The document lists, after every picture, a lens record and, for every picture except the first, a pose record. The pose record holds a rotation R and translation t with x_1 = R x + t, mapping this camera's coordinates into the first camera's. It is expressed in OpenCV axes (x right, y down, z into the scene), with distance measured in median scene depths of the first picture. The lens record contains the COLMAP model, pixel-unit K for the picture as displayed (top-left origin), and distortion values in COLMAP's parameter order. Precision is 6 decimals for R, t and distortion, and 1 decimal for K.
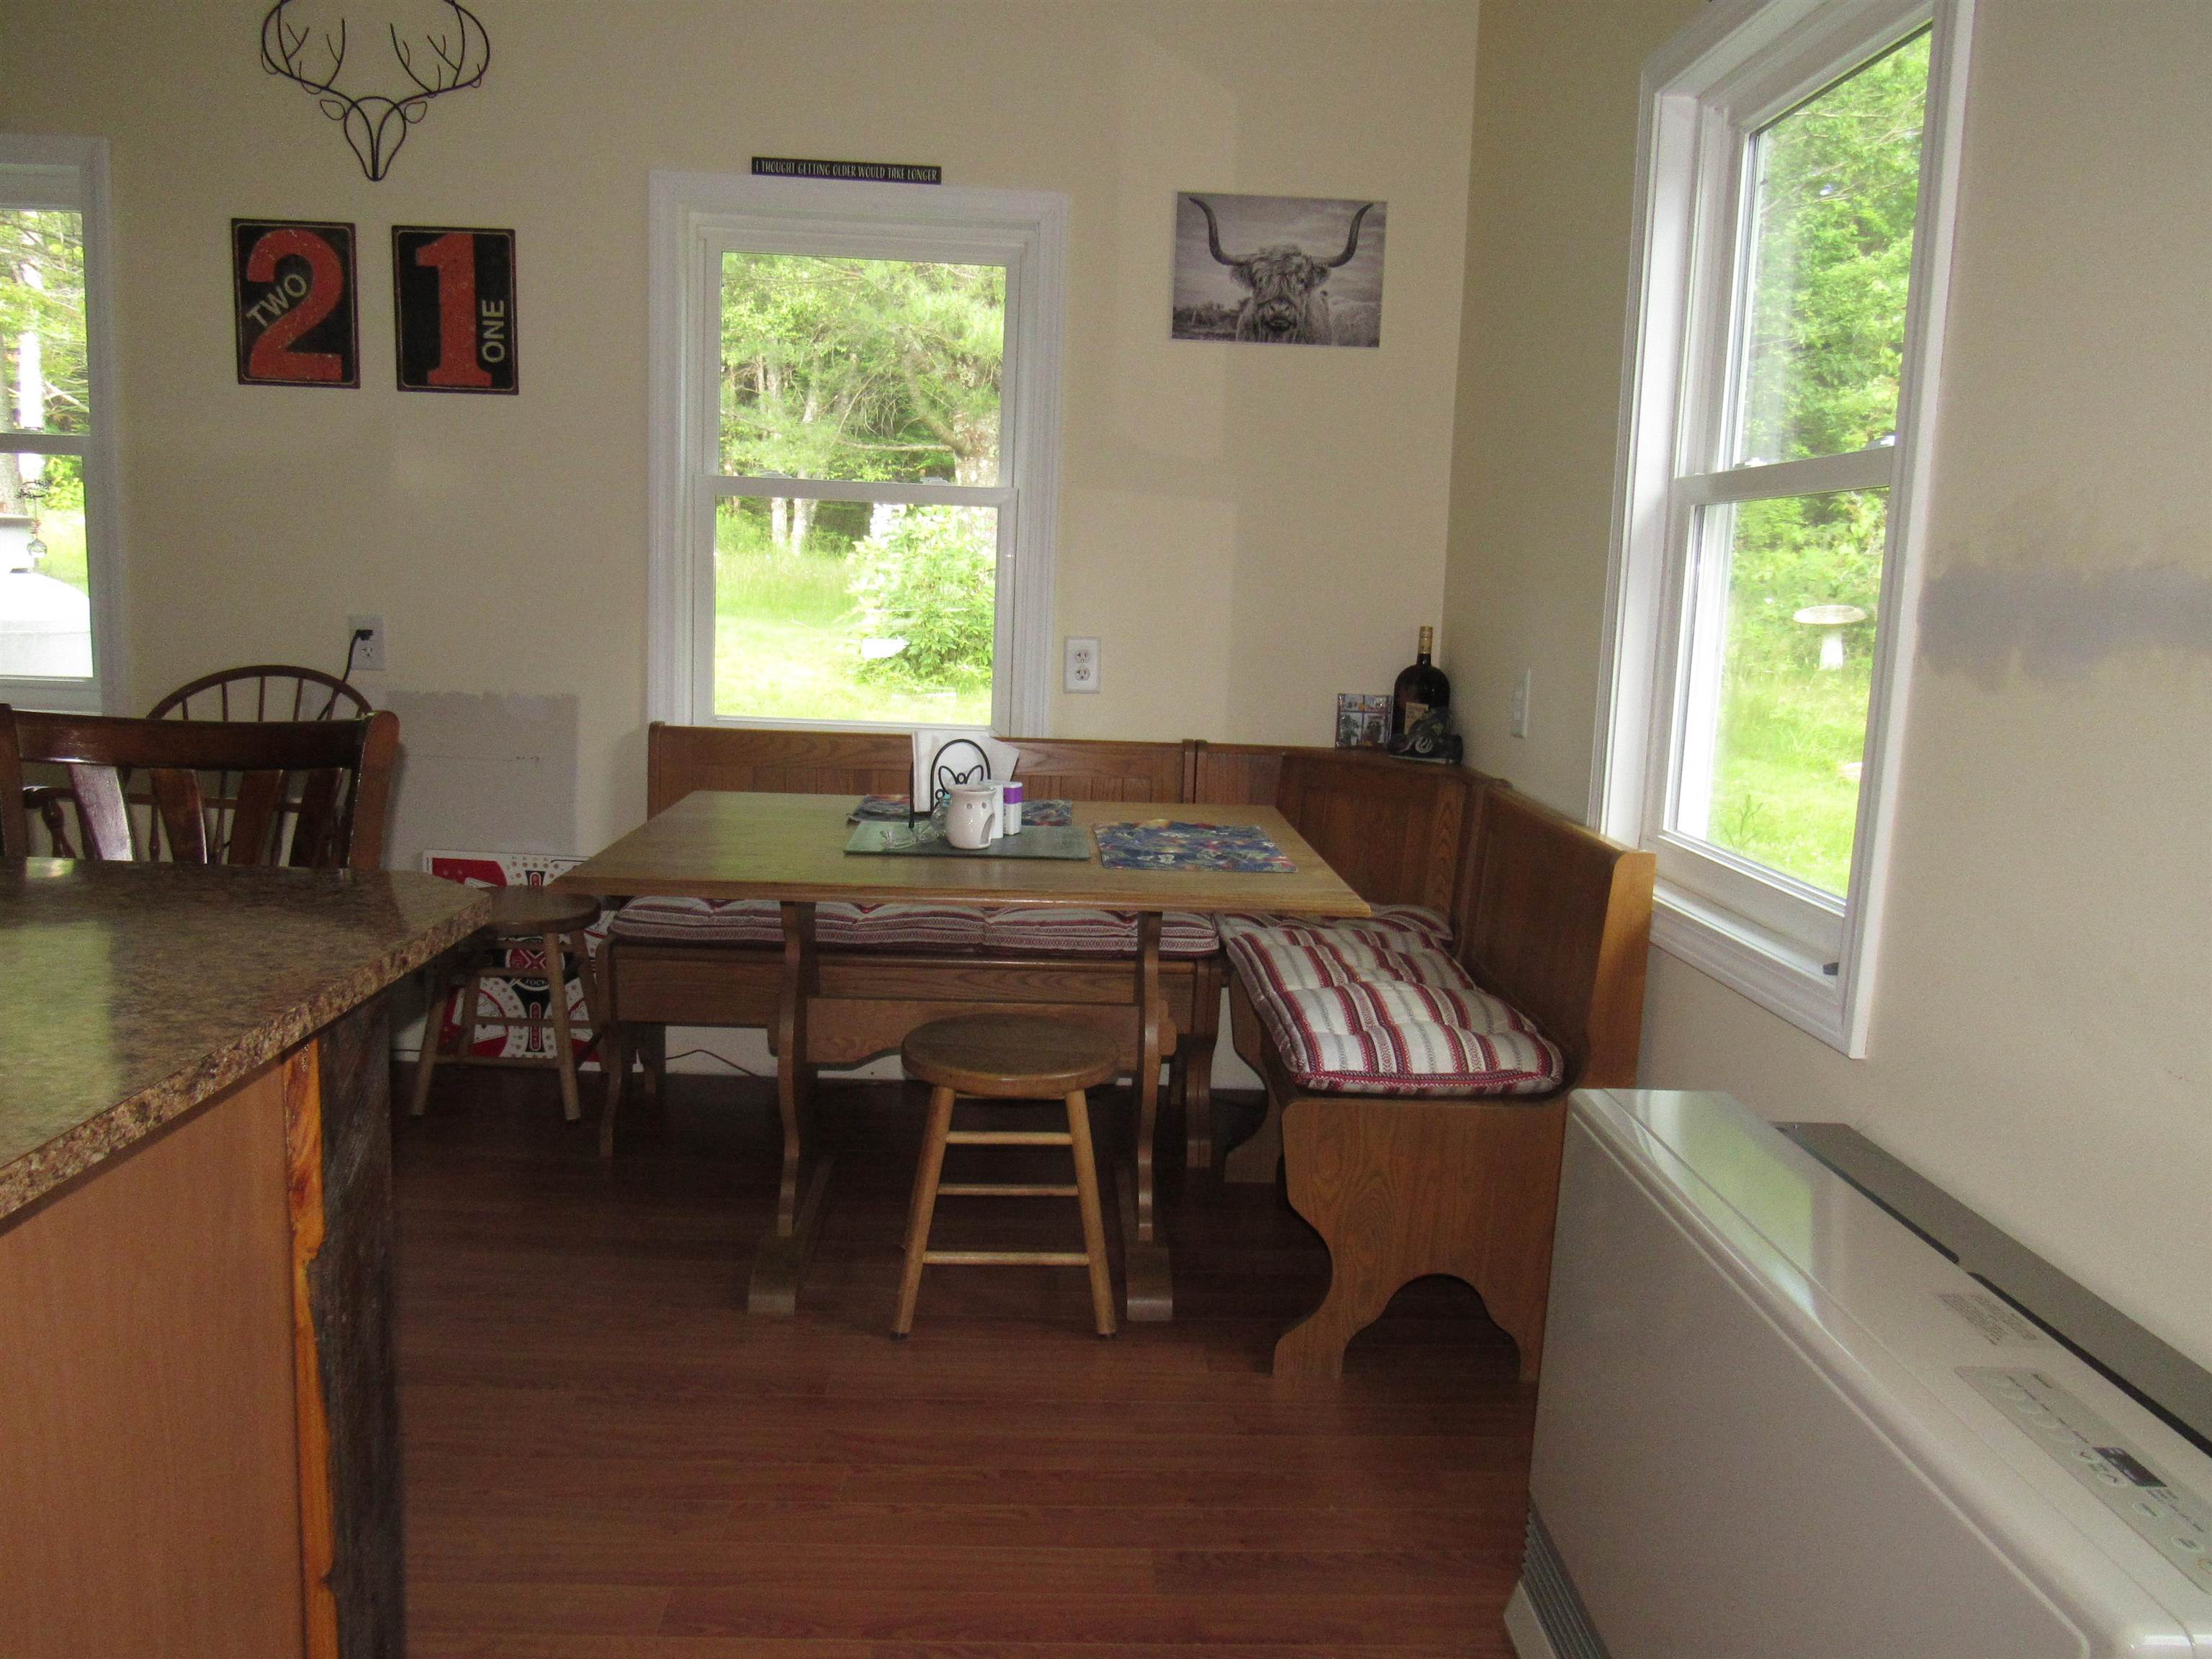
lens RADIAL K [[1625.6, 0, 1106.0], [0, 1625.6, 829.5], [0, 0, 1]] dist [-0.031382, 0.000733]
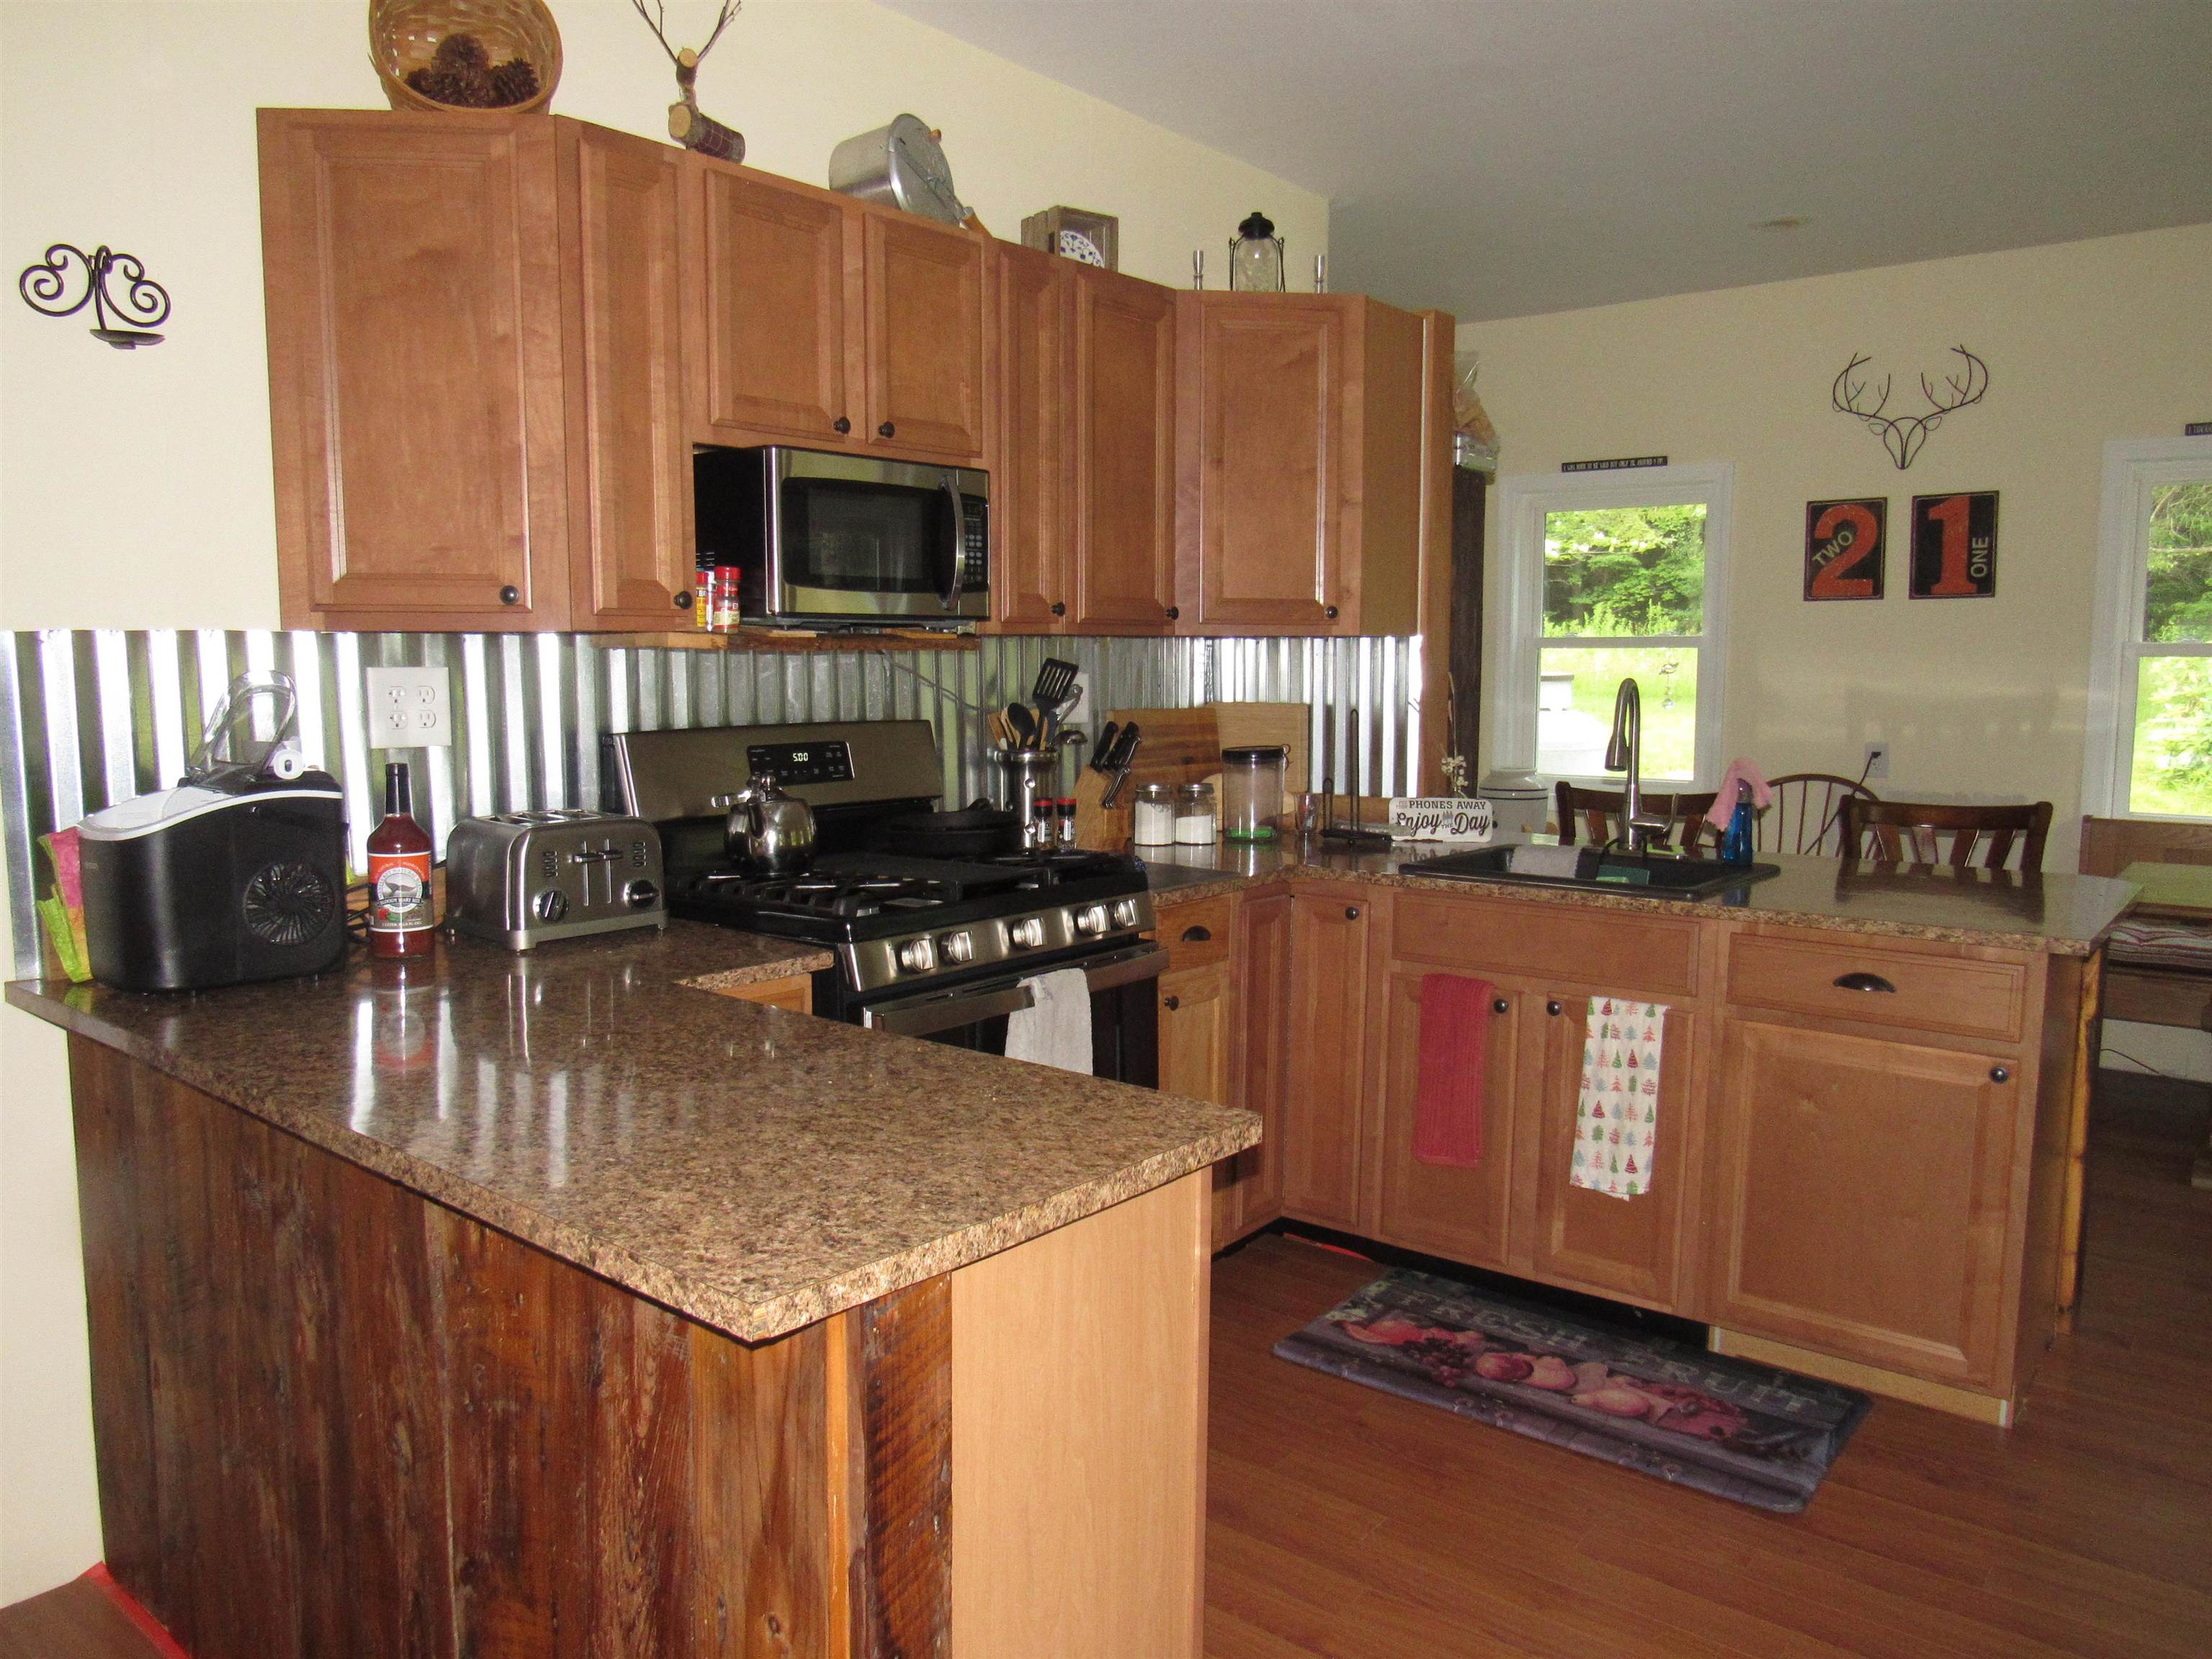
lens RADIAL K [[1561.8, 0, 1106.0], [0, 1561.8, 829.5], [0, 0, 1]] dist [-0.033149, 0.004779]
pose [[0.749240, 0.028965, -0.661665, -0.024513], [-0.069064, 0.997013, -0.034561, 0.056698], [0.658687, 0.071591, 0.749003, -0.627088]]
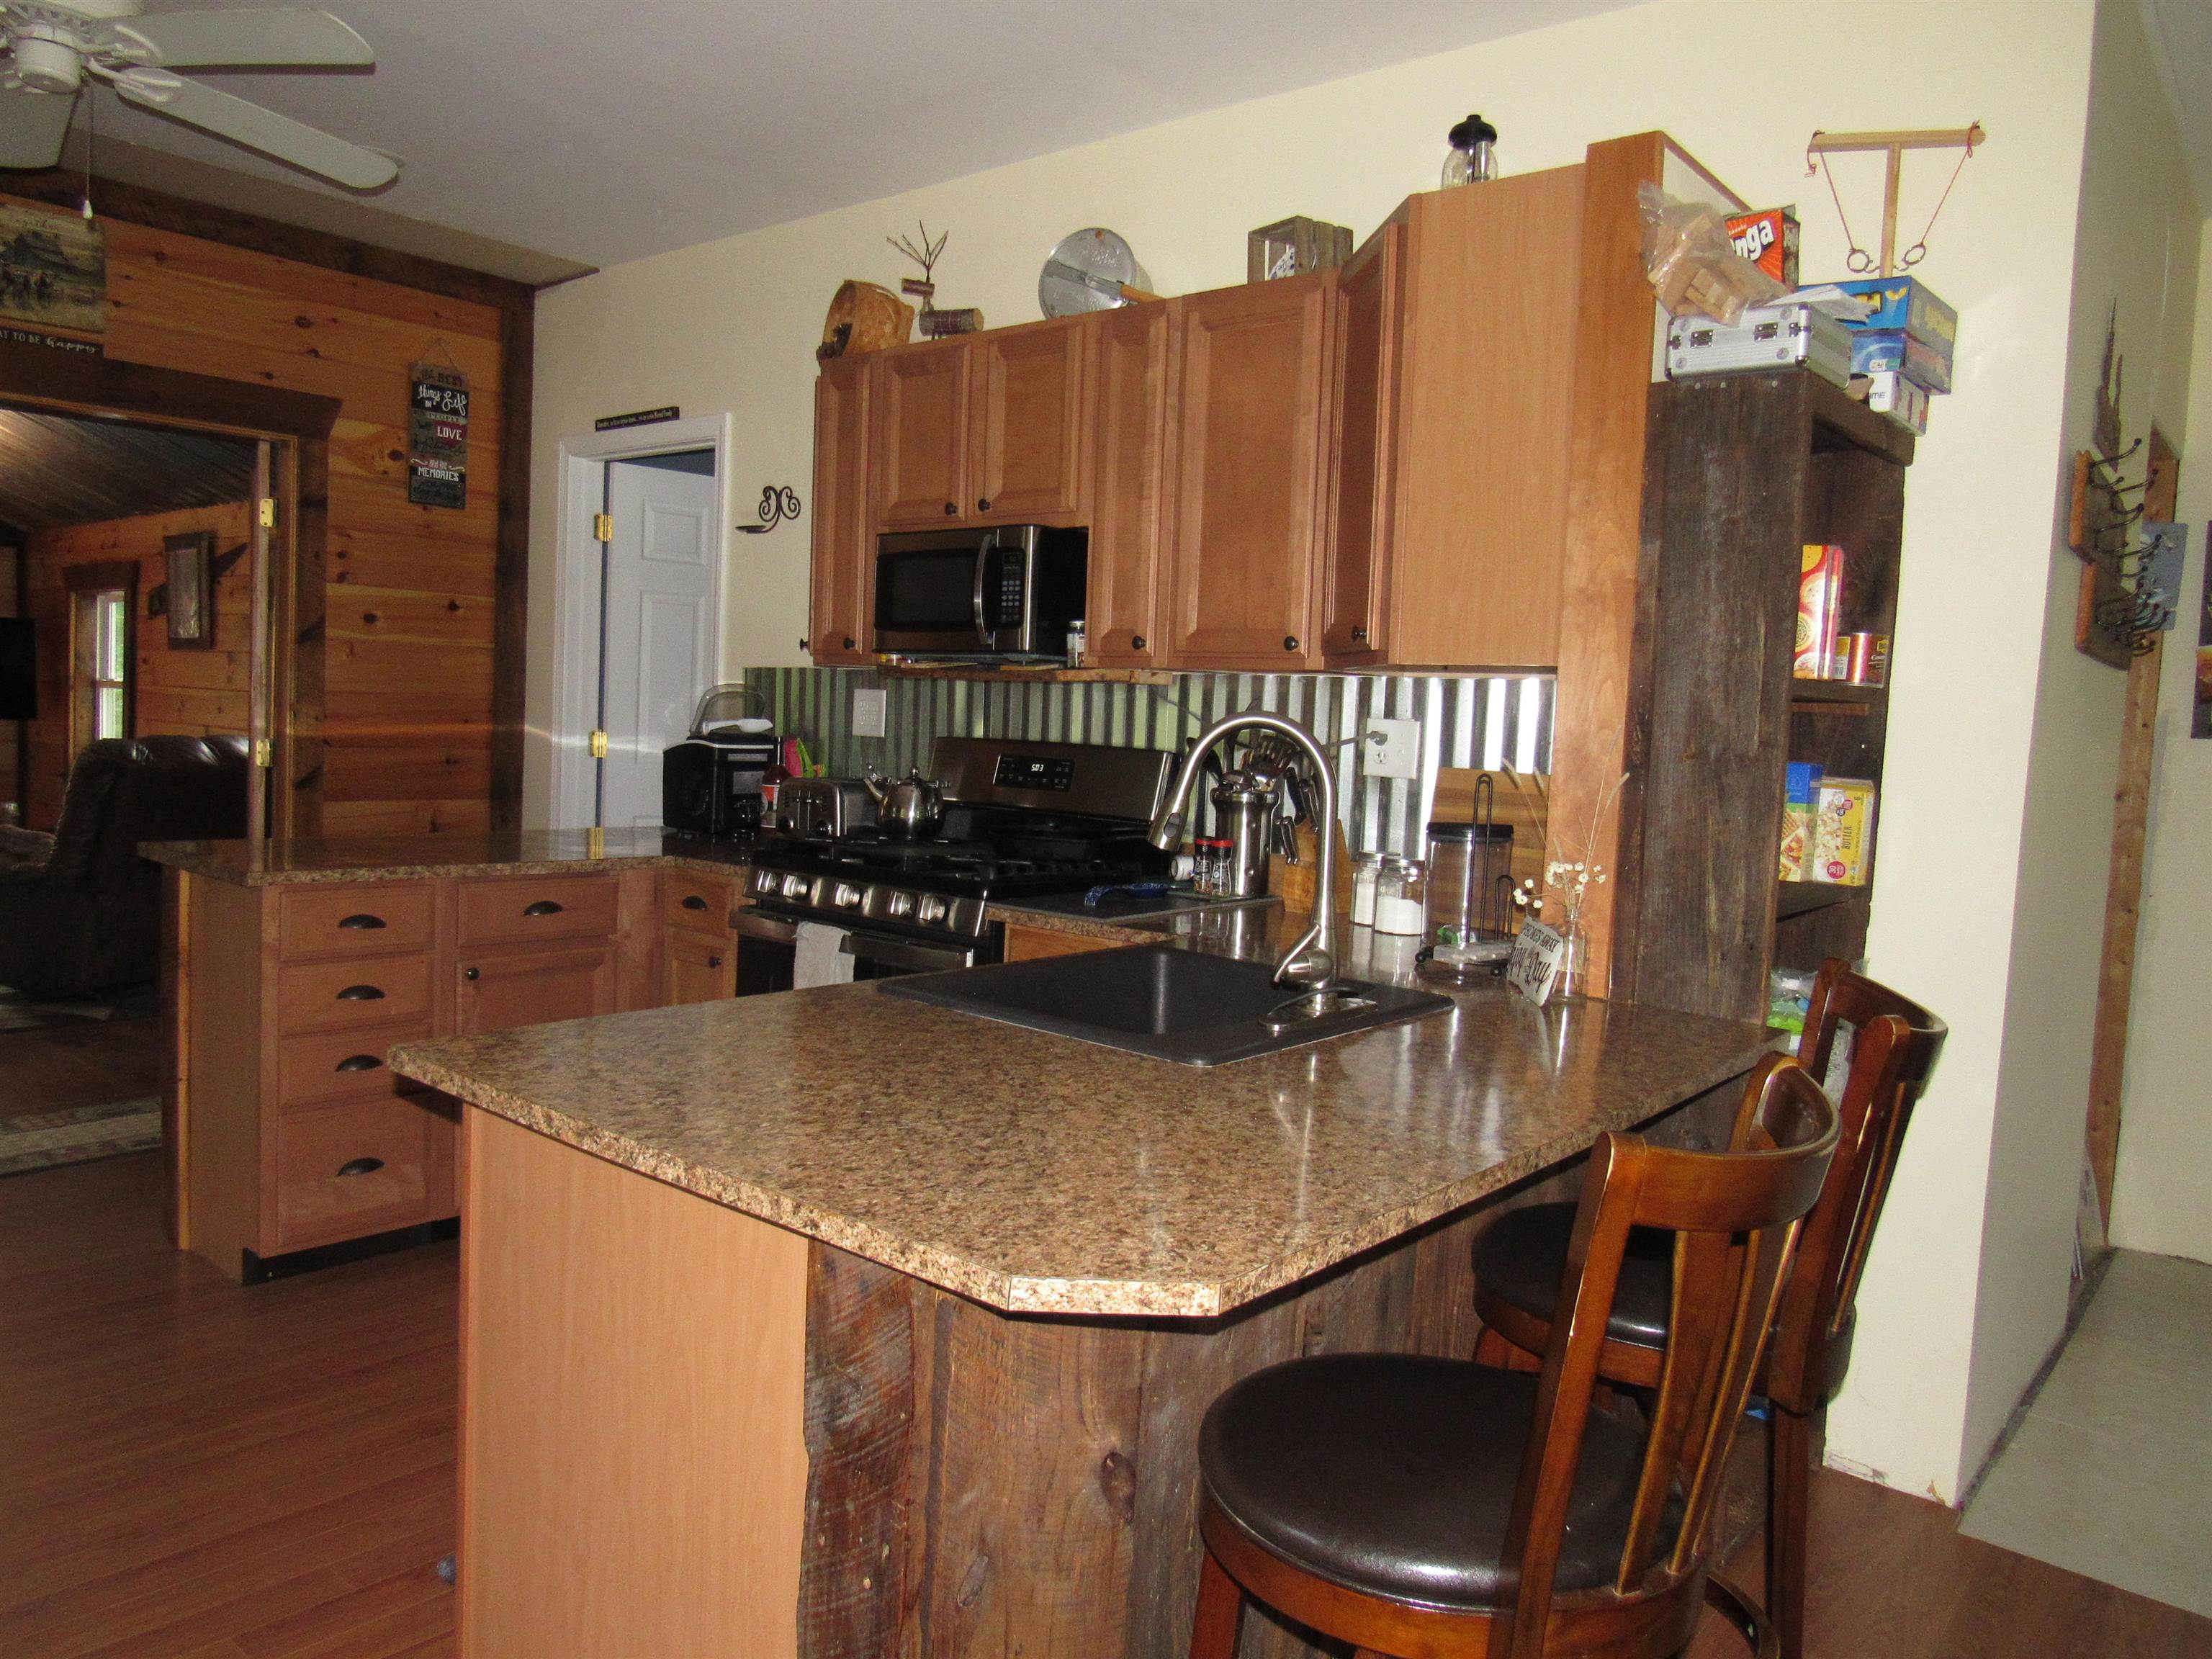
lens RADIAL K [[1575.2, 0, 1106.0], [0, 1575.2, 829.5], [0, 0, 1]] dist [-0.030100, 0.003888]
pose [[-0.663421, -0.020400, -0.747968, 0.060931], [-0.187577, 0.972242, 0.139857, -0.120518], [0.724353, 0.233086, -0.648832, 0.649136]]
